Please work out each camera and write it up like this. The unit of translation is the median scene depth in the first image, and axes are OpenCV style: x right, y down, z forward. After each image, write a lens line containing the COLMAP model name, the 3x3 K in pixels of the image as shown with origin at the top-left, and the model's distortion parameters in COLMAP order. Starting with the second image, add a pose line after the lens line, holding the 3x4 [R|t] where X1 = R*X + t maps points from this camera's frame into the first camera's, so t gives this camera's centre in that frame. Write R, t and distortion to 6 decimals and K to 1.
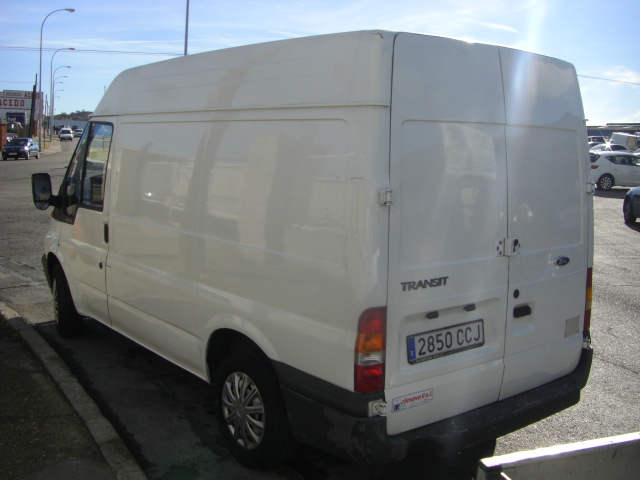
lens RADIAL K [[724.9, 0, 320.0], [0, 724.9, 240.0], [0, 0, 1]] dist [-0.158495, 0.095949]
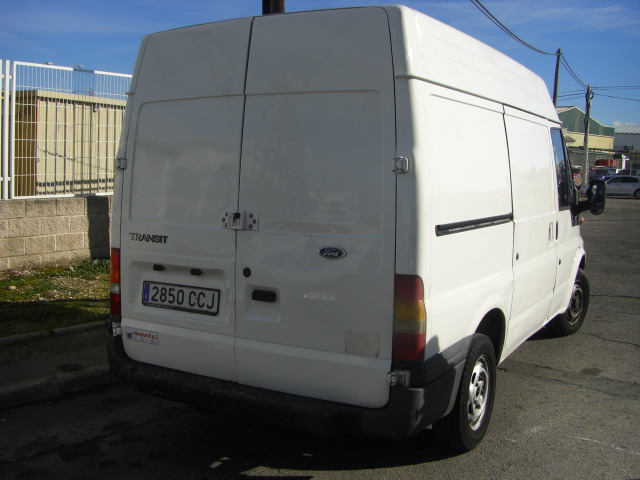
lens RADIAL K [[724.9, 0, 320.0], [0, 724.9, 240.0], [0, 0, 1]] dist [-0.158495, 0.095949]
pose [[0.358351, 0.085129, -0.929698, 1.286377], [-0.130159, 0.990664, 0.040542, -0.019448], [0.924469, 0.106480, 0.366086, 0.799161]]
